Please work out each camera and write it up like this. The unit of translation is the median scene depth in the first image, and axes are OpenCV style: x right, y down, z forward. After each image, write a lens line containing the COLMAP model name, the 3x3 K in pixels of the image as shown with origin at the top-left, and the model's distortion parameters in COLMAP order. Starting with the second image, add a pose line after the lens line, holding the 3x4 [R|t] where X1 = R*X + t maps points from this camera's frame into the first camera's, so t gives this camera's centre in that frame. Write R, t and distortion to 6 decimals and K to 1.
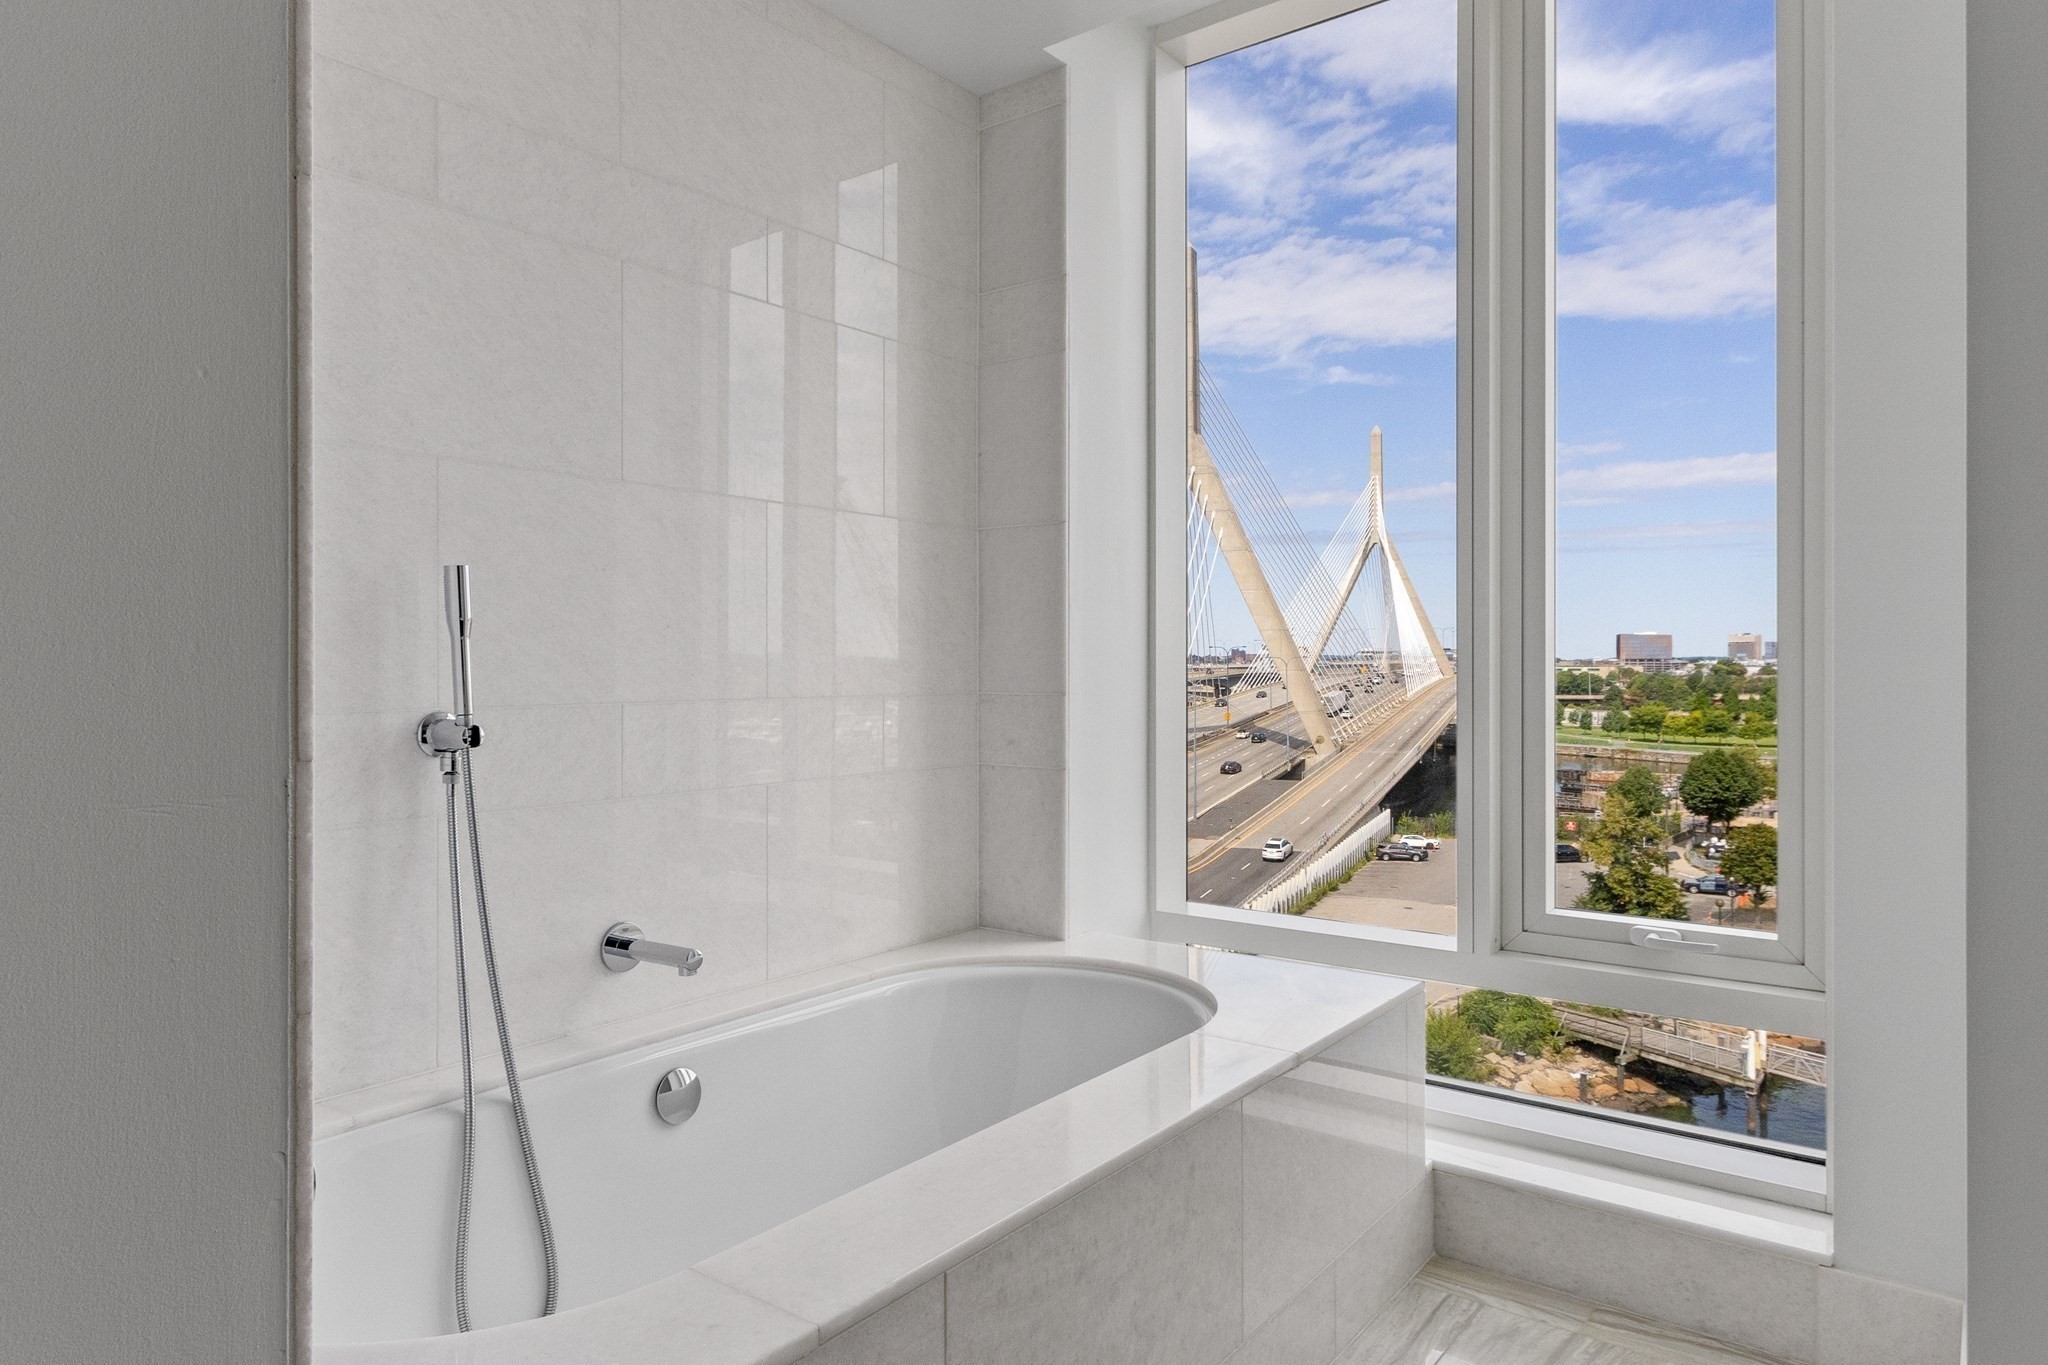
lens RADIAL K [[1278.2, 0, 1017.3], [0, 1278.2, 680.1], [0, 0, 1]] dist [0.005627, 0.000463]
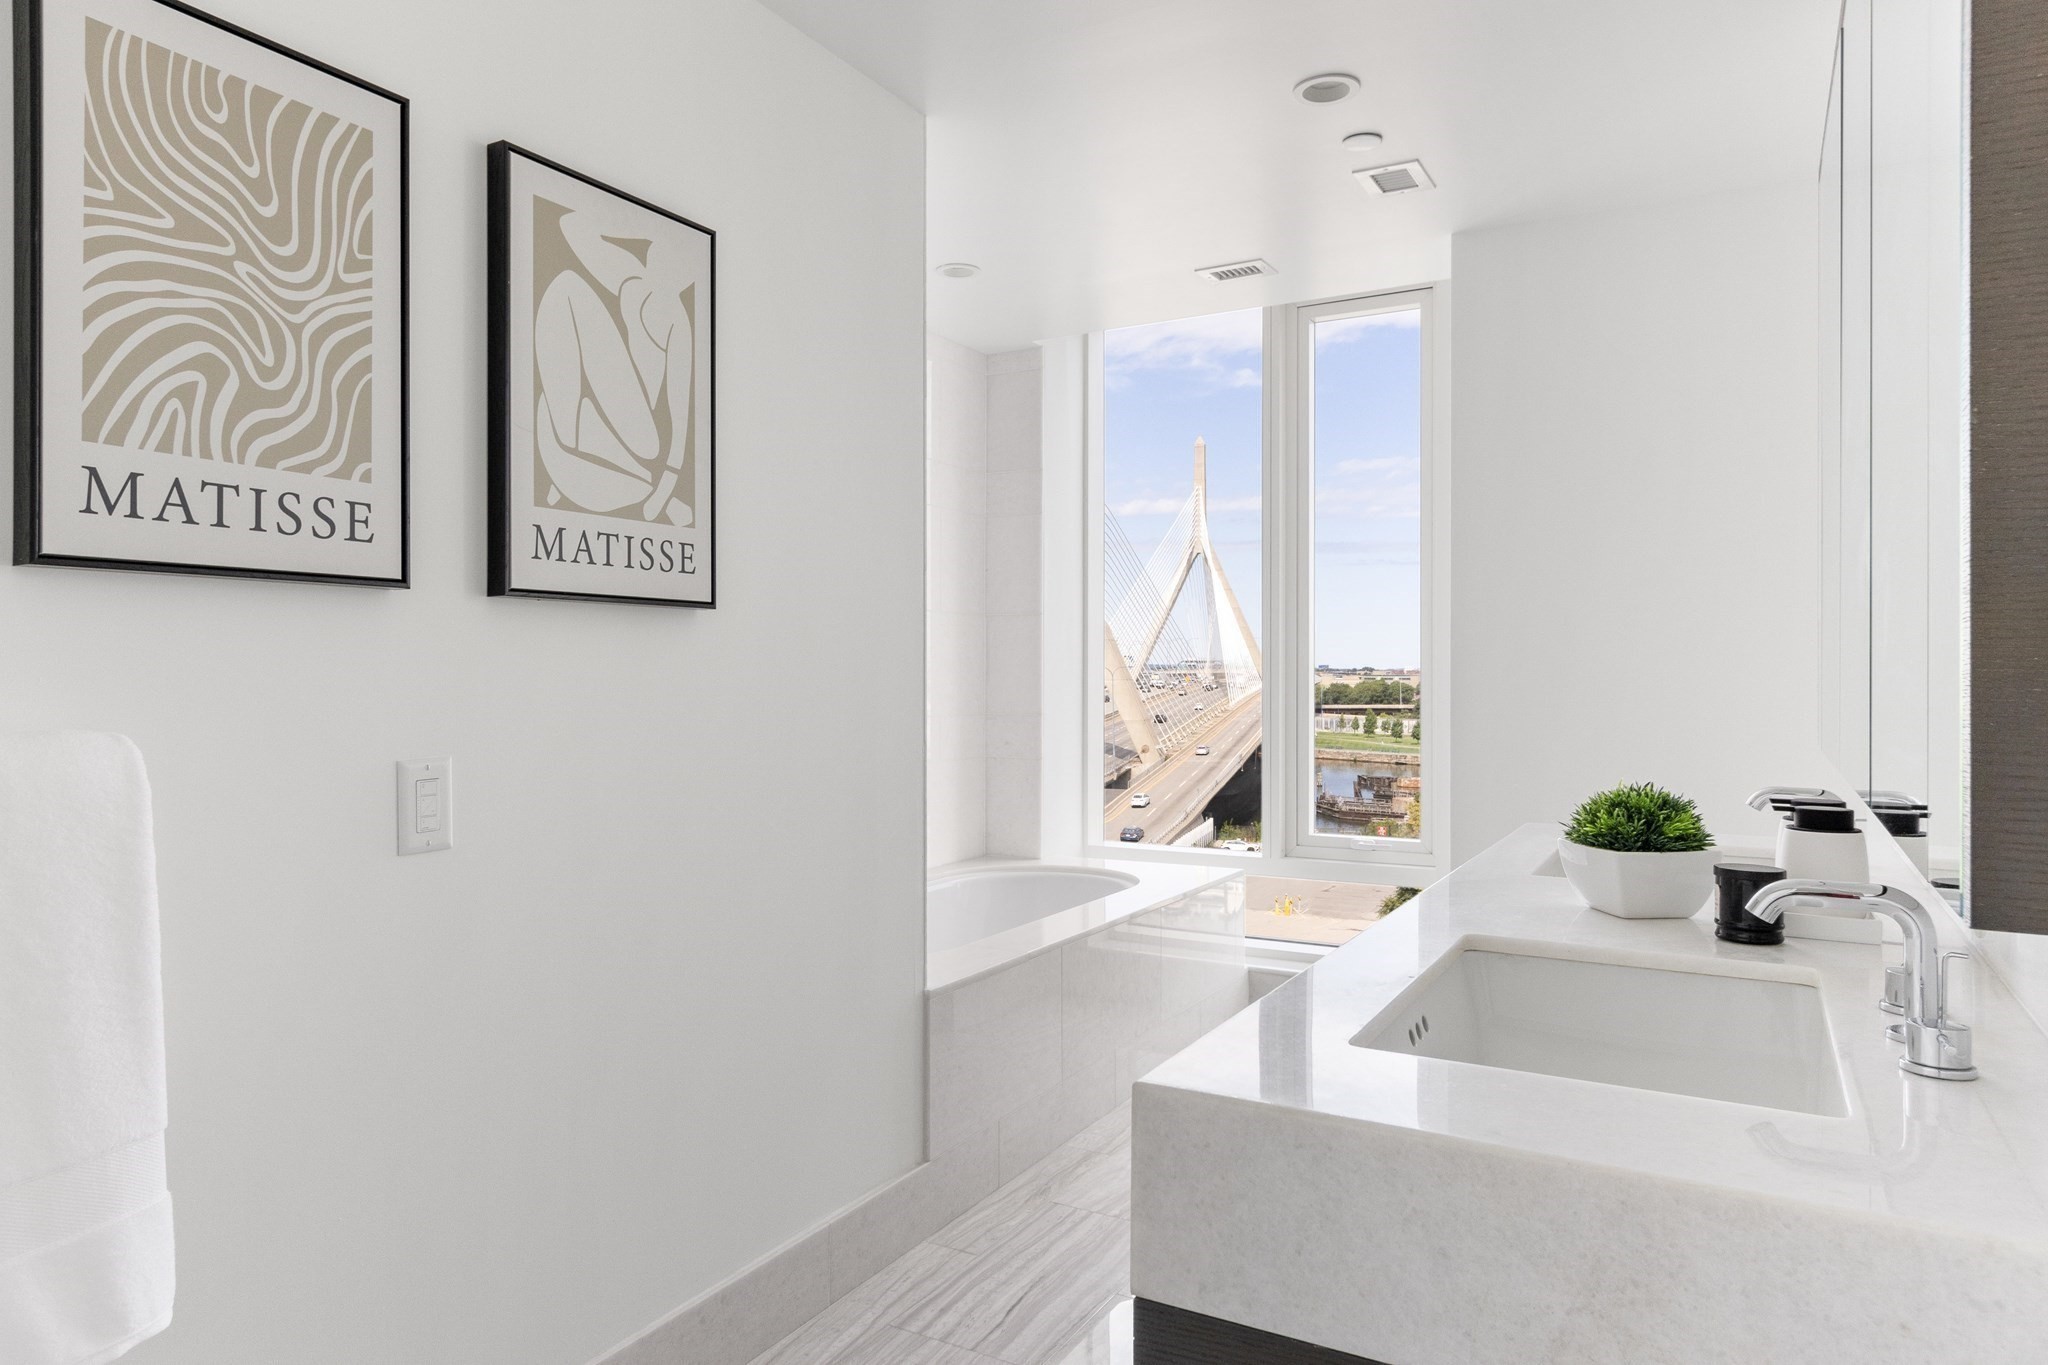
lens RADIAL K [[1310.7, 0, 1031.4], [0, 1310.7, 687.0], [0, 0, 1]] dist [0.007075, 0.001161]
pose [[0.989353, 0.001791, 0.145524, -0.229583], [-0.001570, 0.999997, -0.001633, -0.022805], [-0.145527, 0.001387, 0.989353, -0.727172]]
